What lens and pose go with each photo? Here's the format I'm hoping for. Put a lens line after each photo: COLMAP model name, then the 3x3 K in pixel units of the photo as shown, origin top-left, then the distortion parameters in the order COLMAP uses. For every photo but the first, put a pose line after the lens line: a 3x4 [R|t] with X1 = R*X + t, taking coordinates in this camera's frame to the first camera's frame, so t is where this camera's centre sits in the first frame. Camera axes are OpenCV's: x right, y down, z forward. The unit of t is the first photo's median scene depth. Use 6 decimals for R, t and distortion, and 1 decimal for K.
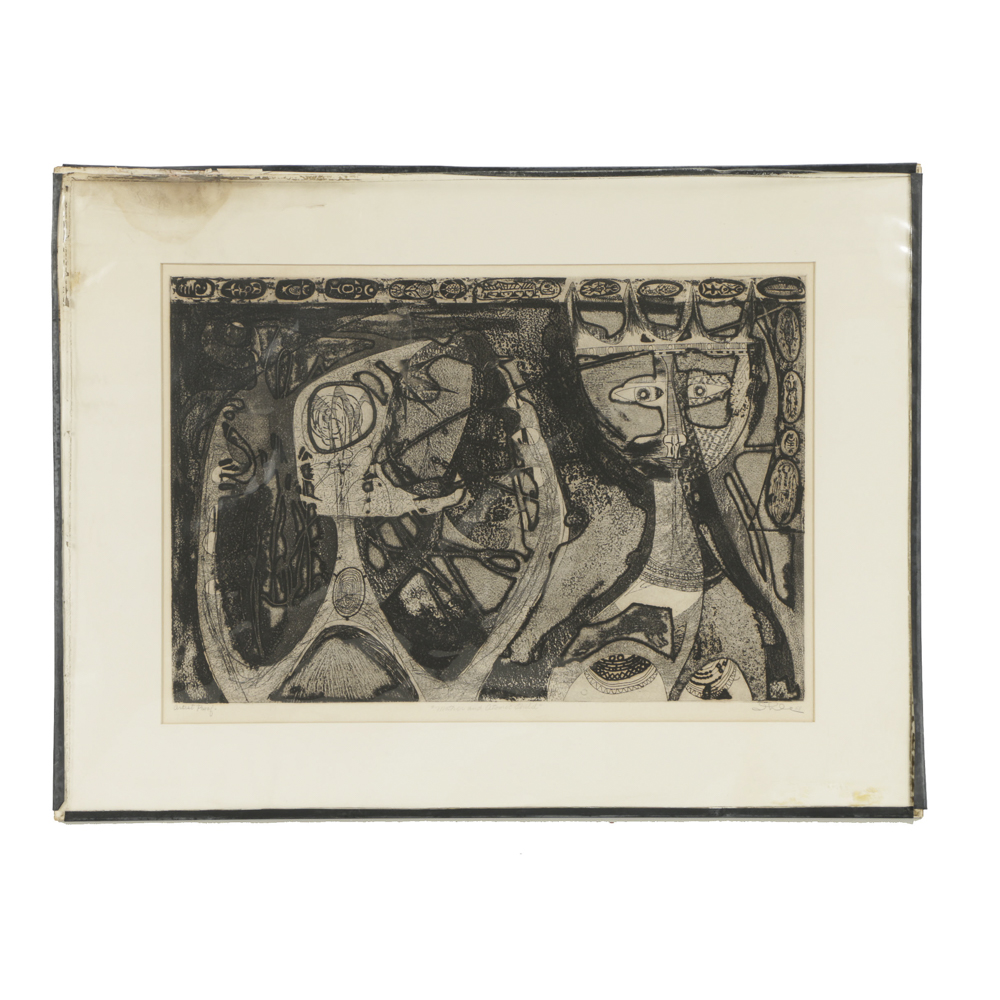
lens RADIAL K [[2880.5, 0, 500.2], [0, 2880.5, 499.5], [0, 0, 1]] dist [-0.058774, 0.000000]
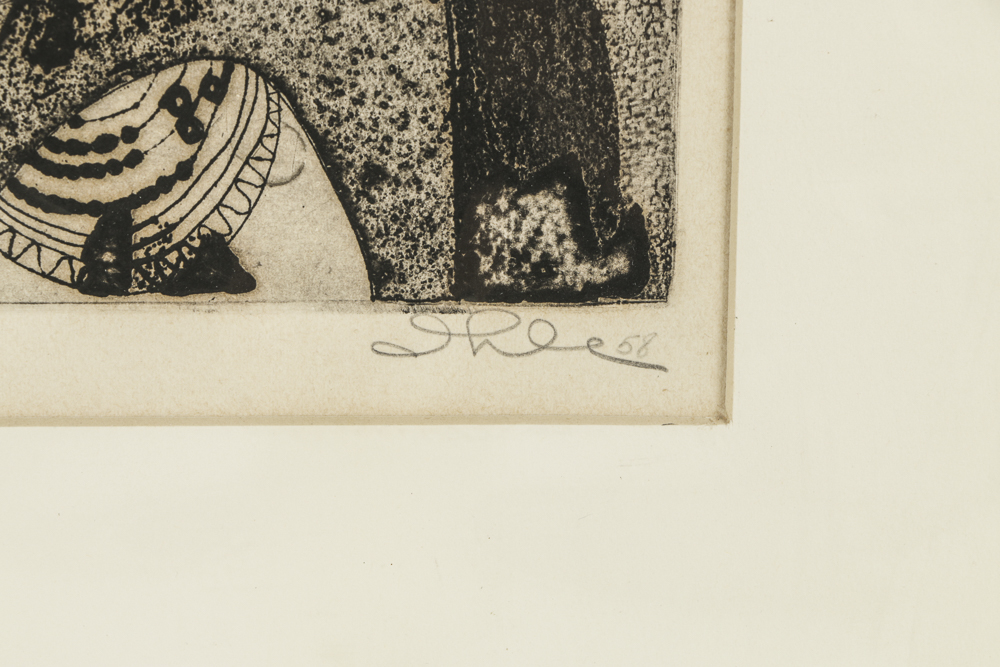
lens RADIAL K [[6259.2, 0, 499.9], [0, 6259.2, 333.6], [0, 0, 1]] dist [0.094792, 0.000000]
pose [[0.996318, 0.005223, 0.085571, 0.062935], [-0.016155, 0.991700, 0.127556, 0.023621], [-0.084194, -0.128469, 0.988133, 0.626486]]
